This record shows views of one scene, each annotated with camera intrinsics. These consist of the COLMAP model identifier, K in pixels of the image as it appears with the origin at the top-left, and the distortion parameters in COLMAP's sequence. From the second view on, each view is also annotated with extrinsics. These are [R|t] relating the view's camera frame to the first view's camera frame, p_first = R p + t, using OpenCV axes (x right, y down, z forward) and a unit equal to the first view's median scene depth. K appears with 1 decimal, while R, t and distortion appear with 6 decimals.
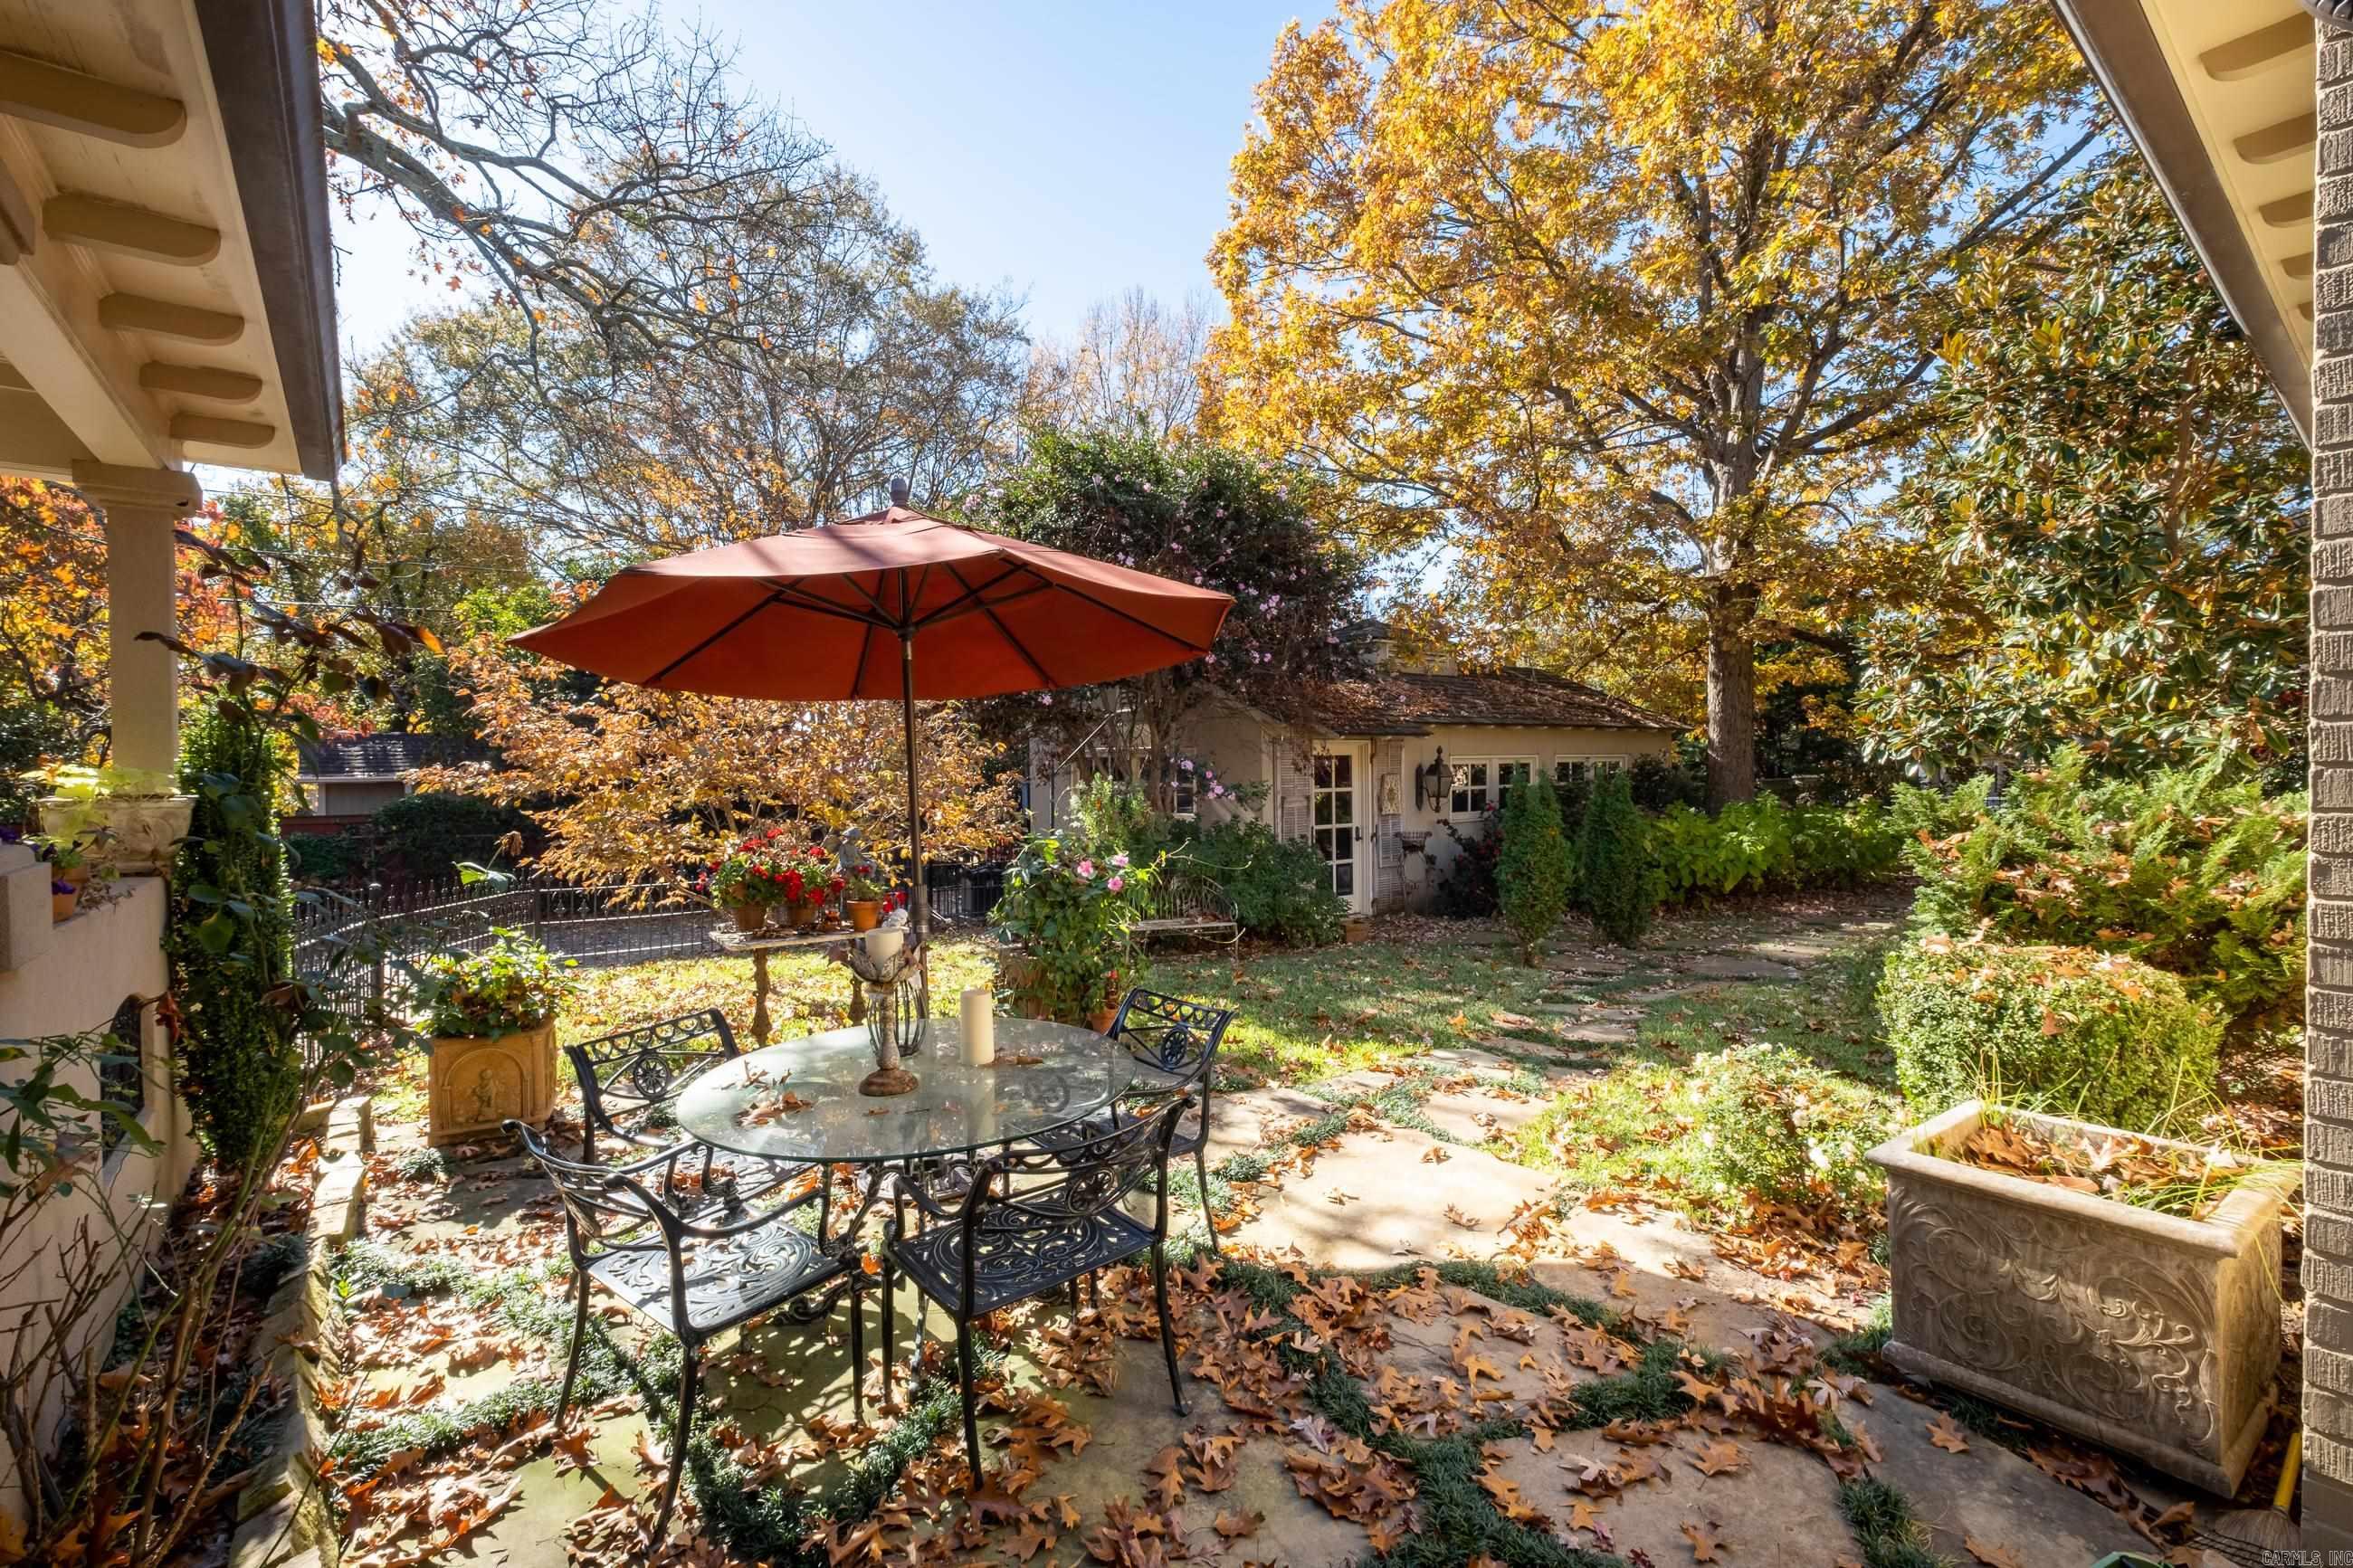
lens RADIAL K [[1031.4, 0, 1172.8], [0, 1031.4, 777.7], [0, 0, 1]] dist [0.004945, 0.000254]
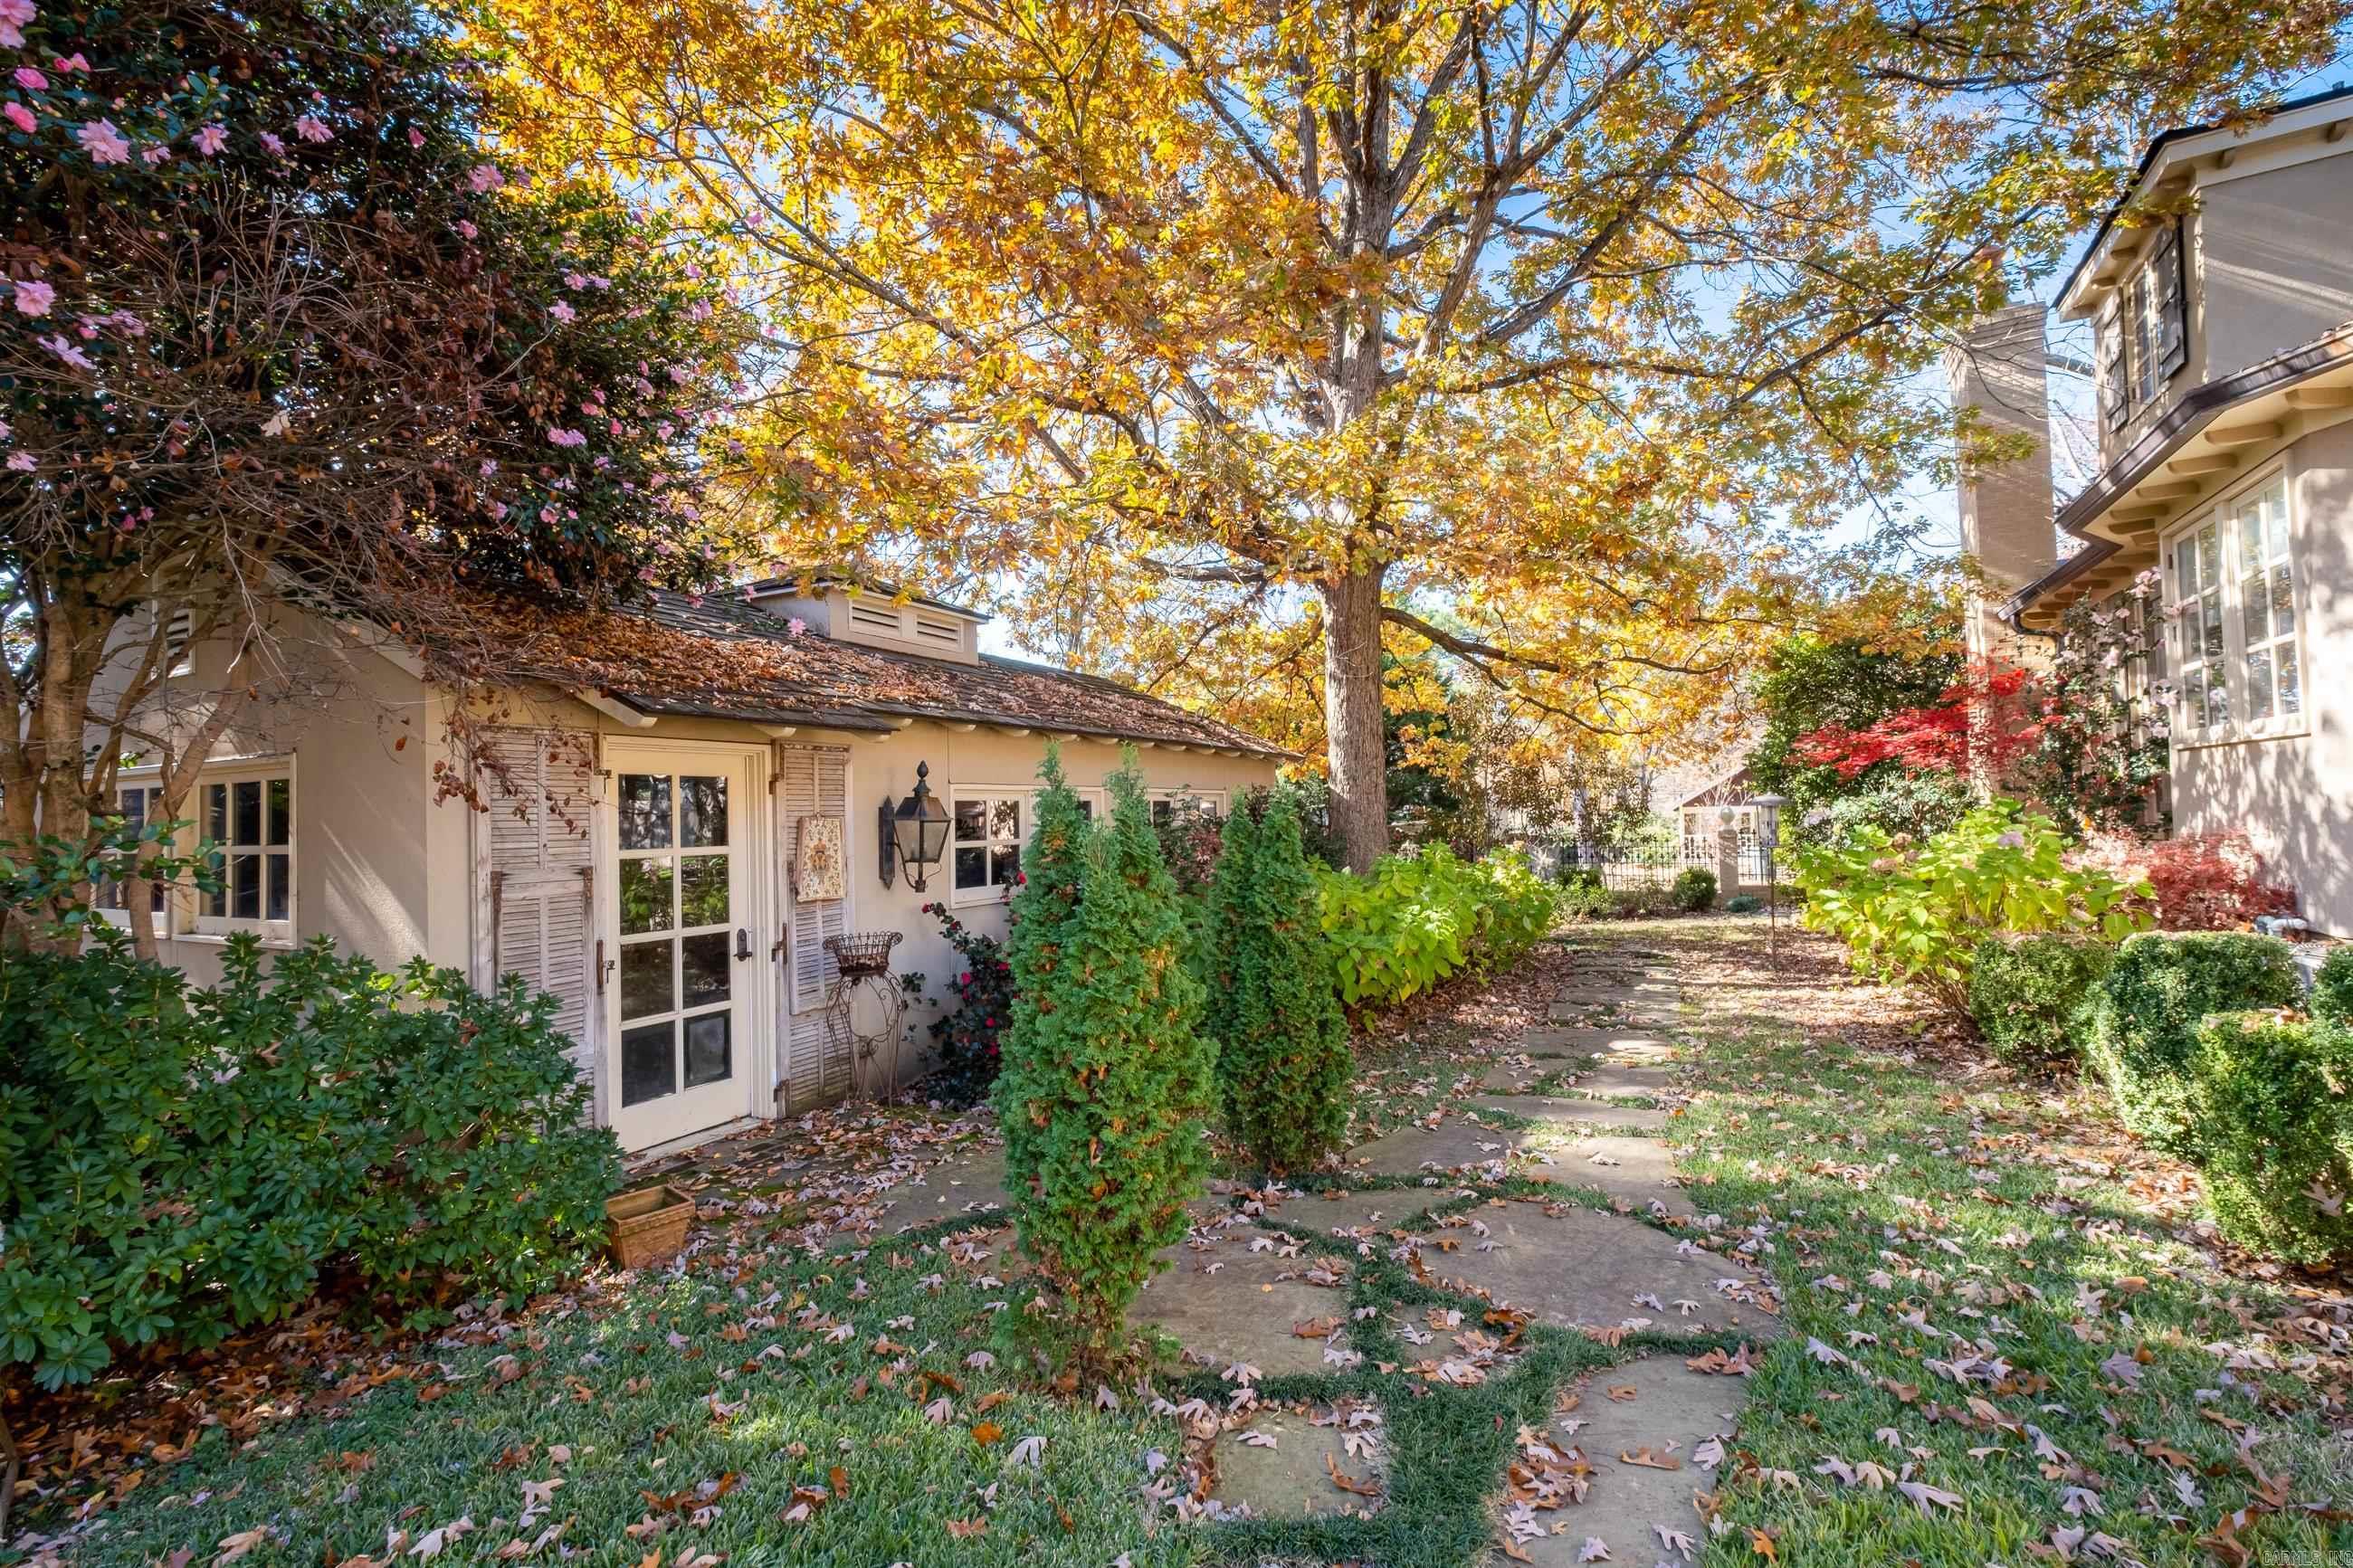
lens RADIAL K [[1031.4, 0, 1173.7], [0, 1031.4, 795.5], [0, 0, 1]] dist [0.004945, 0.000254]
pose [[0.916539, -0.000908, 0.399943, 0.168620], [0.017576, 0.999123, -0.038008, 0.007978], [-0.399558, 0.041865, 0.915751, 0.485568]]
